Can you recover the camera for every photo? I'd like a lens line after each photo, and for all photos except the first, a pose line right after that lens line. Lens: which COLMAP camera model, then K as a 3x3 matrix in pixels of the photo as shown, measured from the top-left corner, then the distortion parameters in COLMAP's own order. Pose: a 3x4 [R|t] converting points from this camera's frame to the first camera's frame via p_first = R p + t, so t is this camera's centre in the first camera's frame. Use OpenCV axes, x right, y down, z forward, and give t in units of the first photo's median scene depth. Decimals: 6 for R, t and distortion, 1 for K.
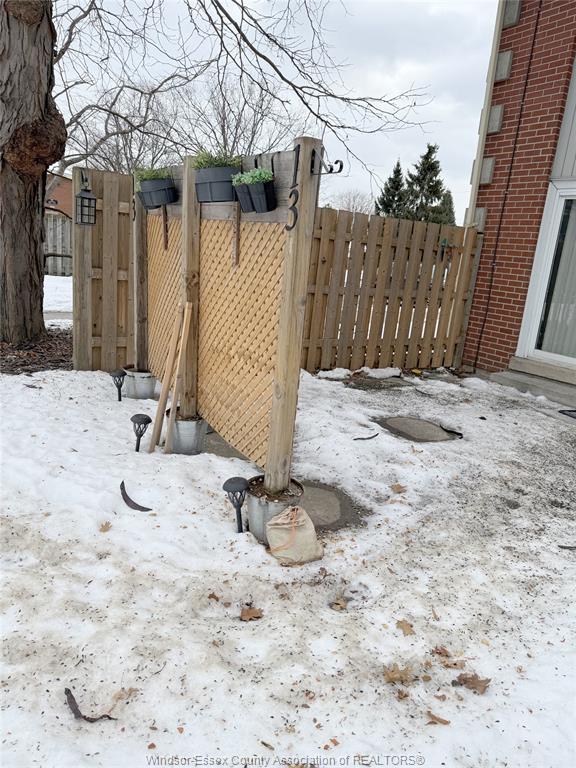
lens RADIAL K [[541.7, 0, 286.3], [0, 541.7, 385.3], [0, 0, 1]] dist [0.004550, -0.002938]
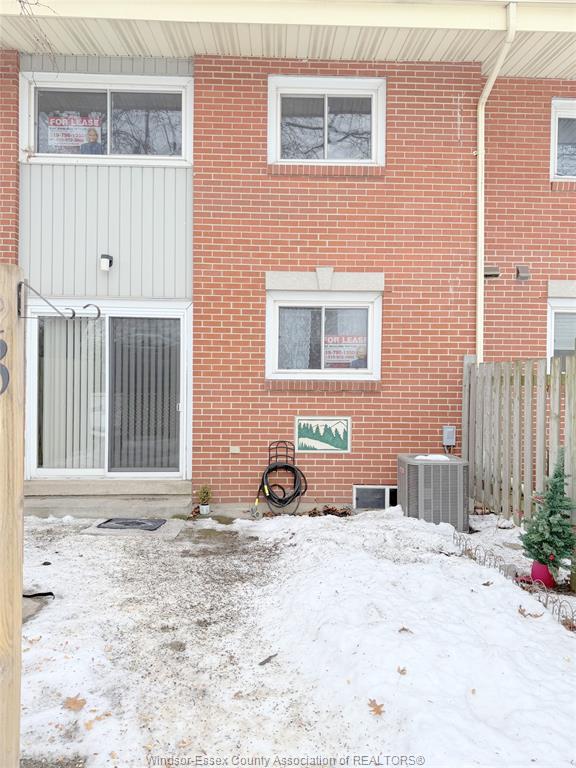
lens RADIAL K [[541.7, 0, 287.5], [0, 541.7, 384.5], [0, 0, 1]] dist [0.004550, -0.002938]
pose [[0.489507, -0.090392, 0.867302, -0.235630], [0.241620, 0.969728, -0.035304, -0.126418], [-0.837856, 0.226839, 0.496529, 0.254162]]
